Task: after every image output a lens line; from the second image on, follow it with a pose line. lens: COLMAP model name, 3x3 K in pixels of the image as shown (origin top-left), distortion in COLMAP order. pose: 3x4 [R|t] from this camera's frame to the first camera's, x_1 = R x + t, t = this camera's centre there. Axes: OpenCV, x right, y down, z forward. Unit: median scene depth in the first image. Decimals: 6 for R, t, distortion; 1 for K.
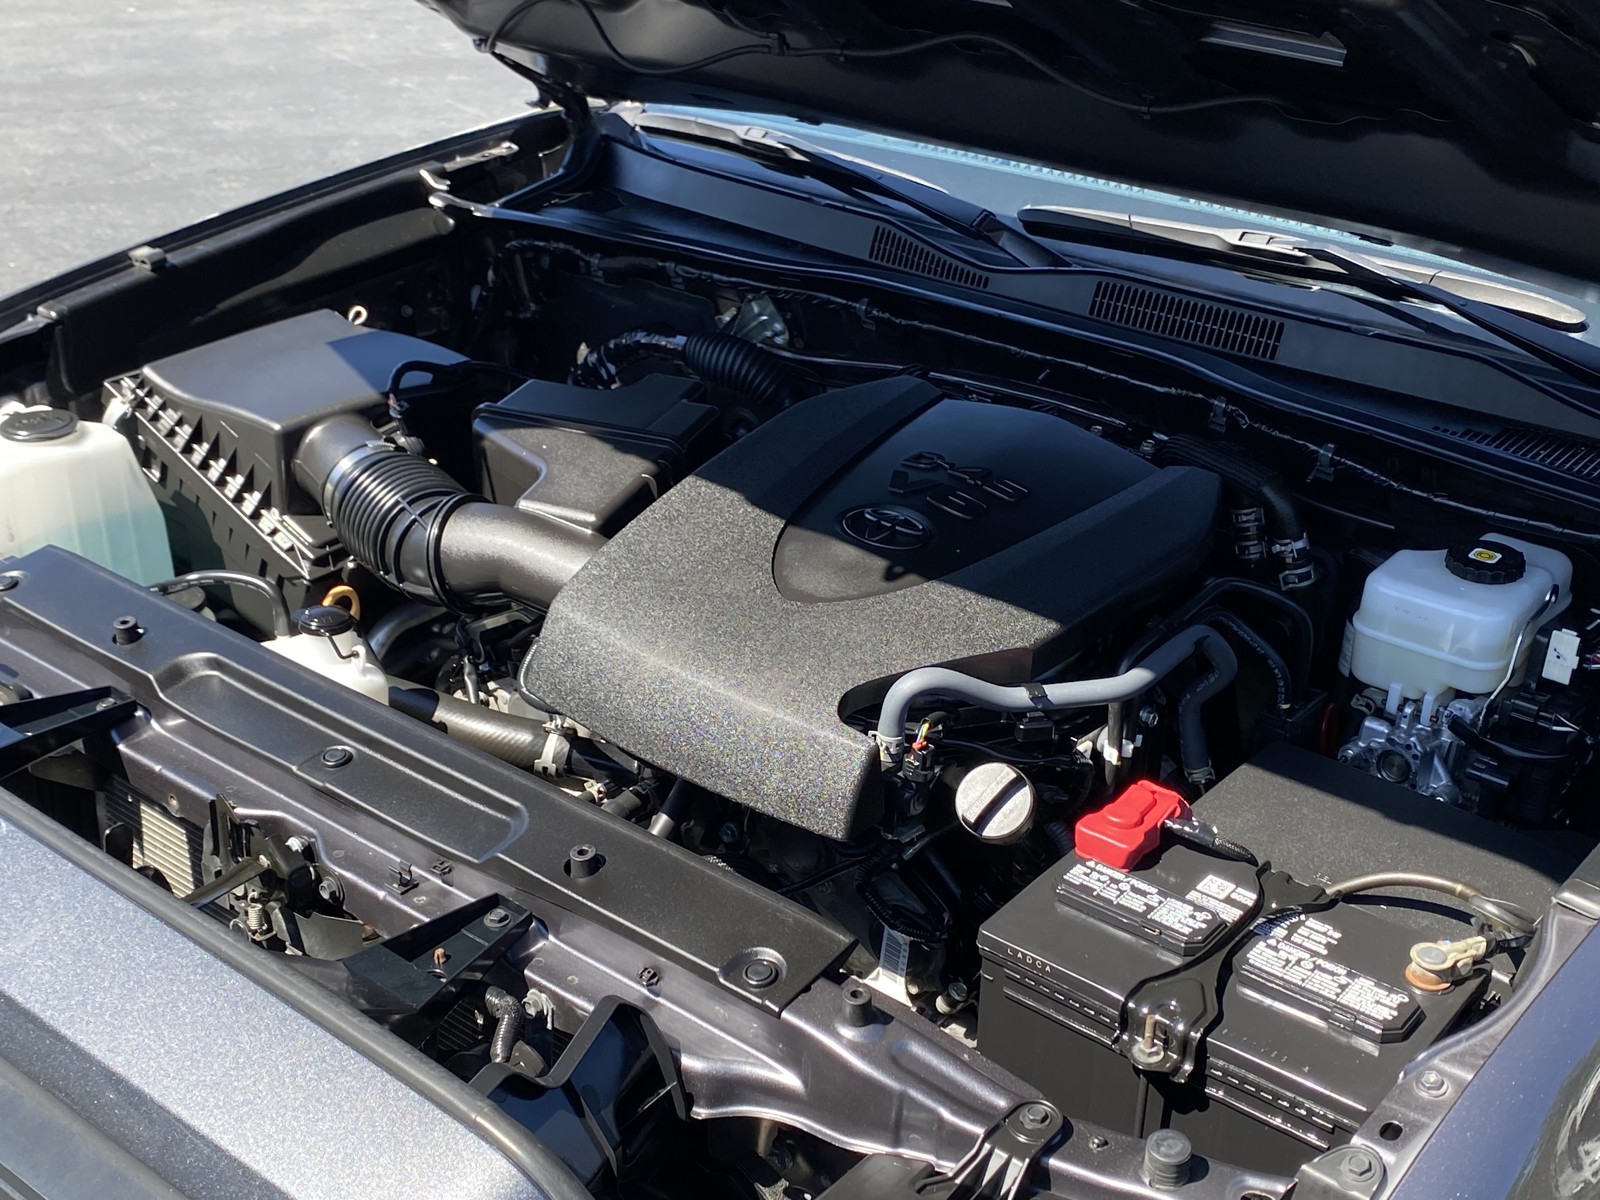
lens RADIAL K [[2110.8, 0, 800.0], [0, 2110.8, 600.0], [0, 0, 1]] dist [0.084879, -0.093723]
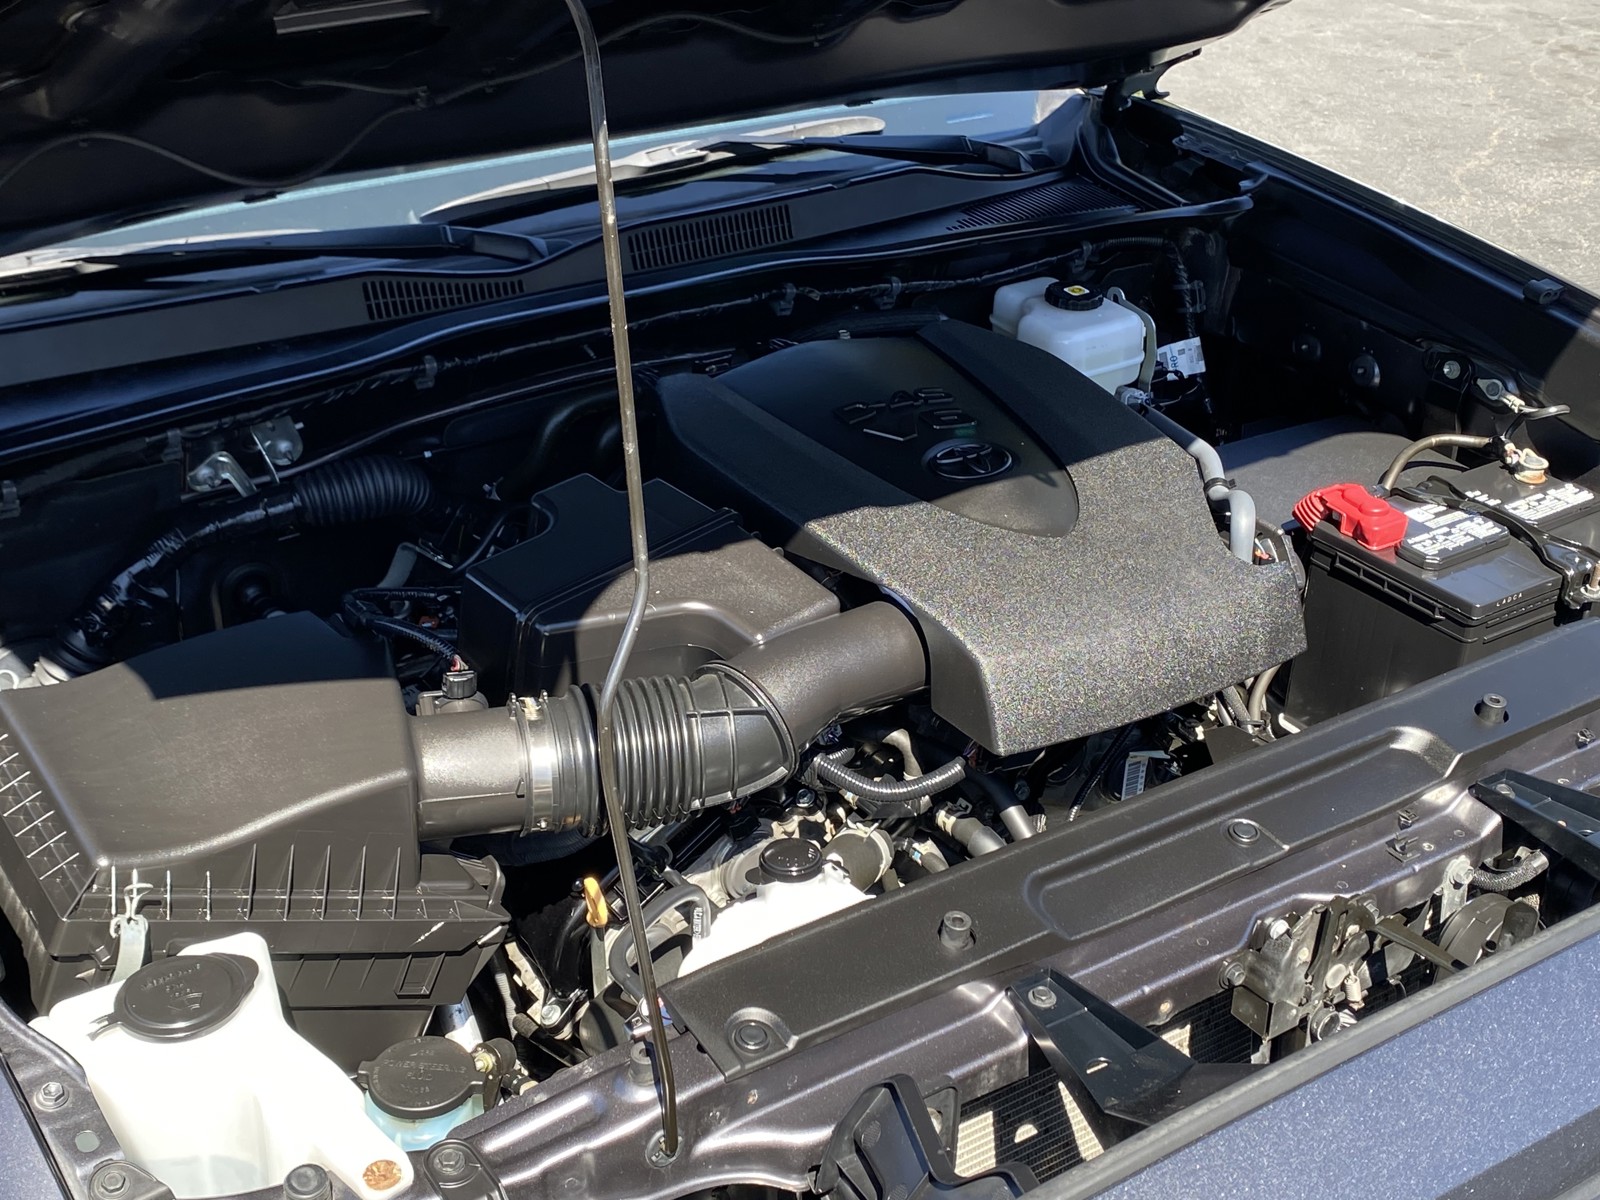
lens RADIAL K [[2036.1, 0, 795.4], [0, 2036.1, 568.2], [0, 0, 1]] dist [0.065555, -0.029475]
pose [[0.281715, -0.457344, 0.843488, -0.742775], [0.408526, 0.852603, 0.325844, -0.304642], [-0.868184, 0.252792, 0.427028, 0.560940]]
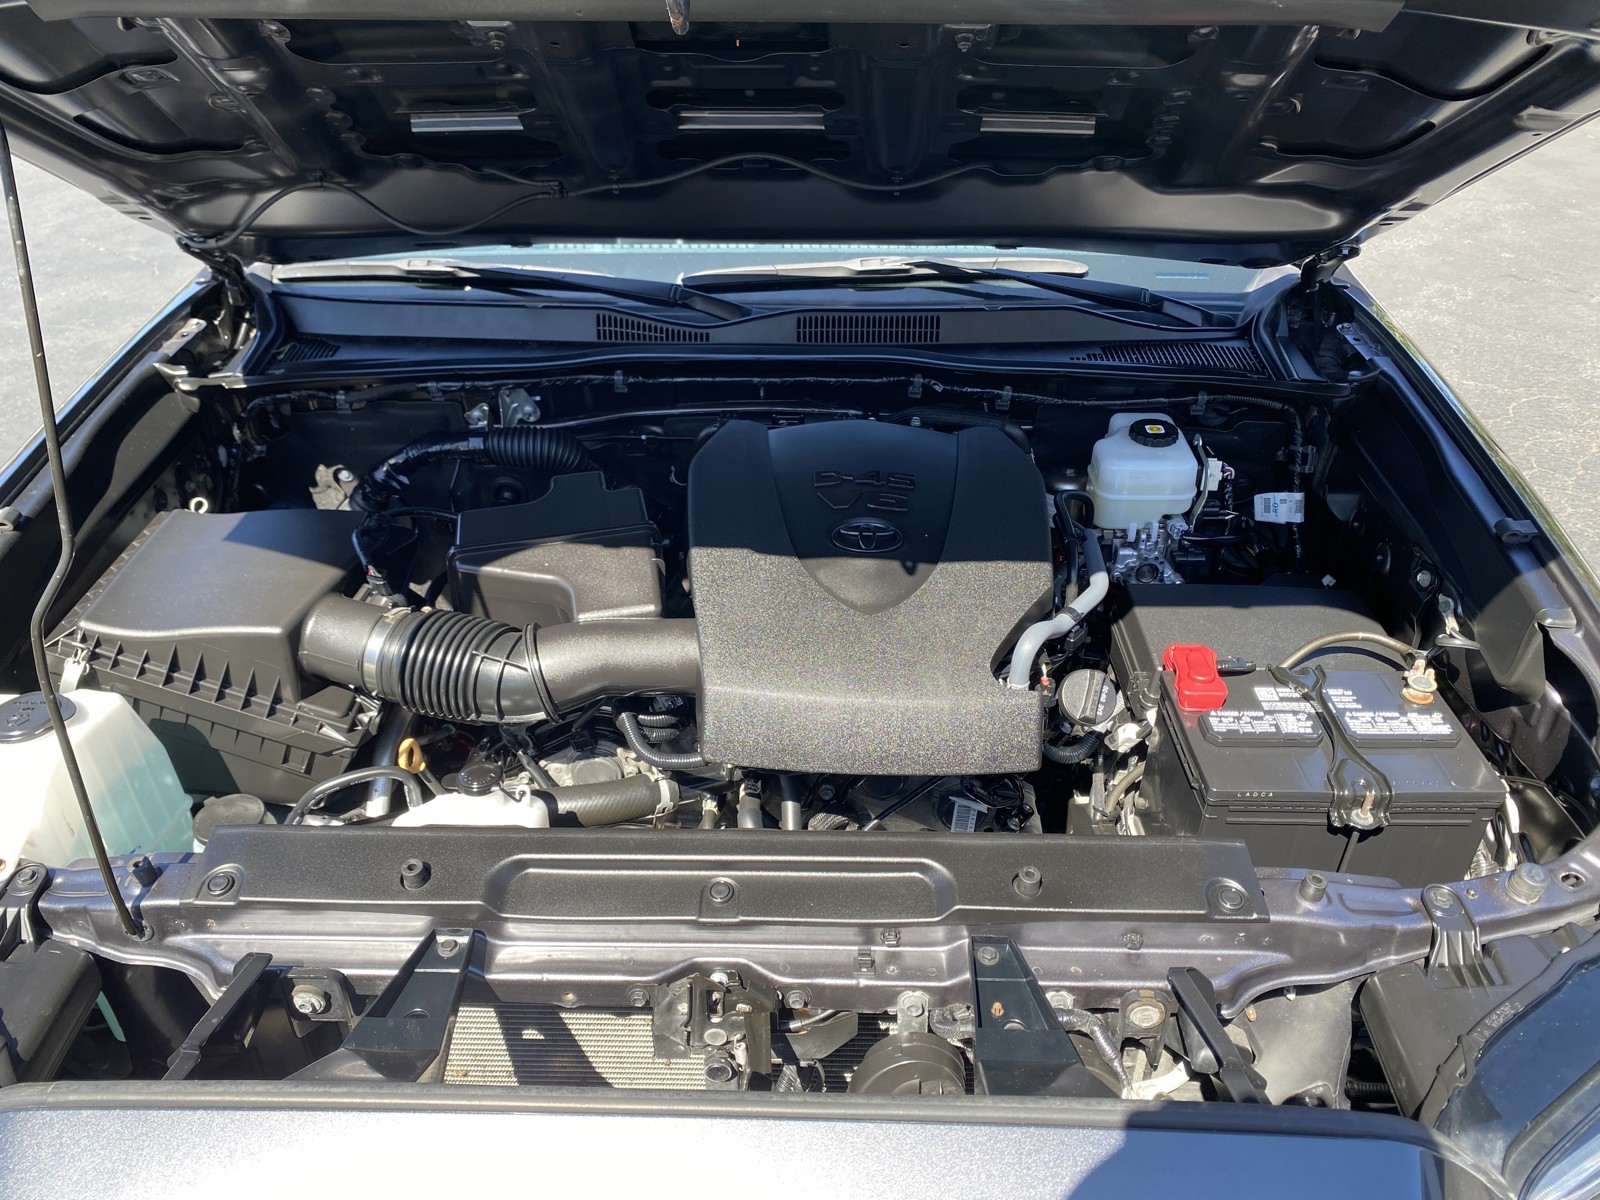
lens RADIAL K [[1229.7, 0, 800.0], [0, 1229.7, 600.0], [0, 0, 1]] dist [0.066049, -0.118567]
pose [[0.780259, -0.357739, 0.513049, -0.350424], [0.289650, 0.933690, 0.210535, -0.149053], [-0.554346, -0.015667, 0.832139, 0.318590]]
